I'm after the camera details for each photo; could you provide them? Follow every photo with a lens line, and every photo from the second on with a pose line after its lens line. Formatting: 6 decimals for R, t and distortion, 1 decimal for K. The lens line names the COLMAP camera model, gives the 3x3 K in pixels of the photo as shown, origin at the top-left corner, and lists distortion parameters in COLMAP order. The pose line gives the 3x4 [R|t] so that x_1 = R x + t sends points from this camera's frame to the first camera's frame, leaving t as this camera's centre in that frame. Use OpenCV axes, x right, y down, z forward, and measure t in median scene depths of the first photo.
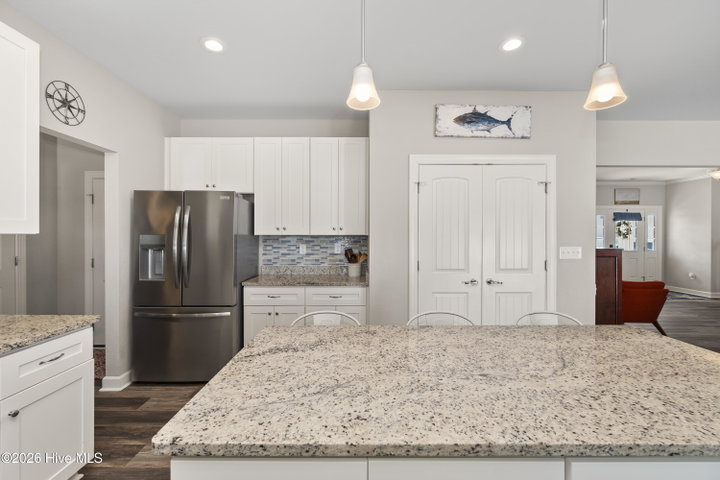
lens RADIAL K [[309.1, 0, 355.7], [0, 309.1, 237.5], [0, 0, 1]] dist [0.001237, 0.000205]
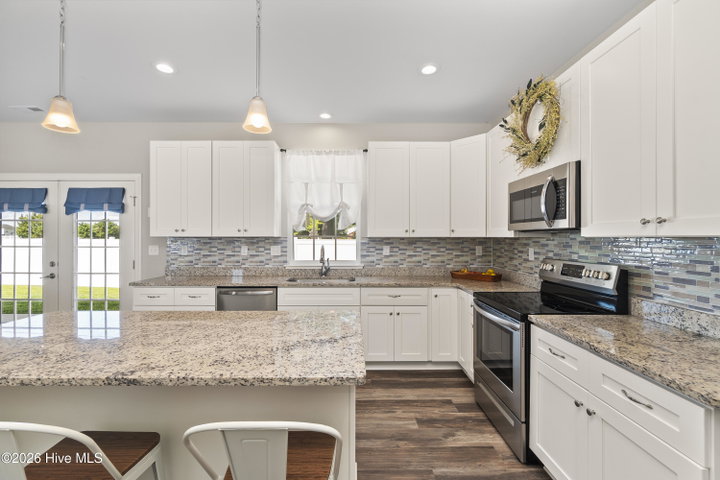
lens RADIAL K [[302.1, 0, 363.7], [0, 302.1, 241.8], [0, 0, 1]] dist [-0.035267, 0.000500]
pose [[-0.999240, -0.005267, -0.038614, -0.145670], [-0.006034, 0.999786, 0.019771, -0.005398], [0.038502, 0.019989, -0.999059, 0.912108]]
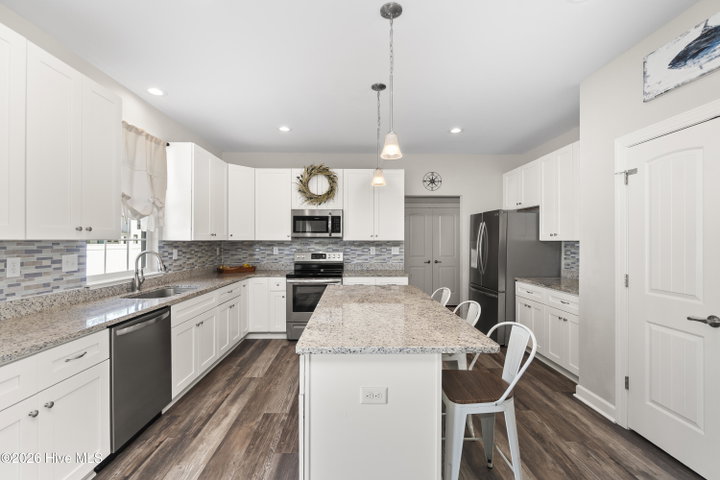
lens RADIAL K [[309.1, 0, 357.6], [0, 309.1, 242.4], [0, 0, 1]] dist [0.001237, 0.000205]
pose [[0.022932, 0.002019, -0.999735, 1.000479], [-0.006530, 0.999977, 0.001869, 0.000533], [0.999716, 0.006486, 0.022944, 0.335520]]
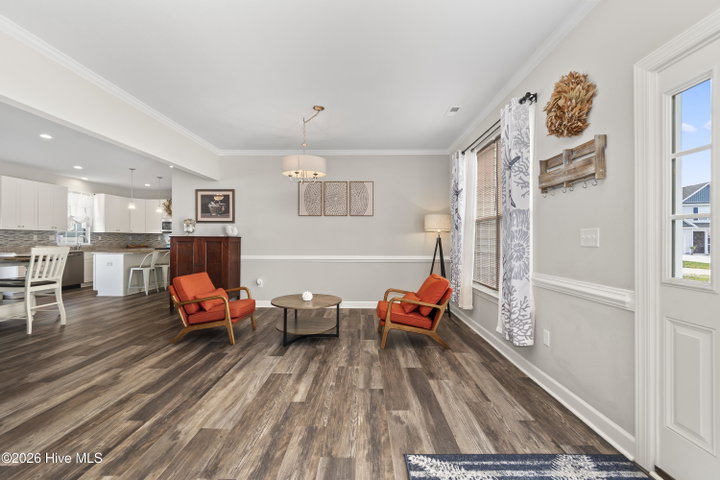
lens RADIAL K [[309.1, 0, 361.1], [0, 309.1, 243.0], [0, 0, 1]] dist [0.001237, 0.000205]
pose [[-0.015894, 0.006100, -0.999855, 2.774920], [-0.009056, 0.999939, 0.006245, 0.063133], [0.999833, 0.009154, -0.015838, 2.281215]]
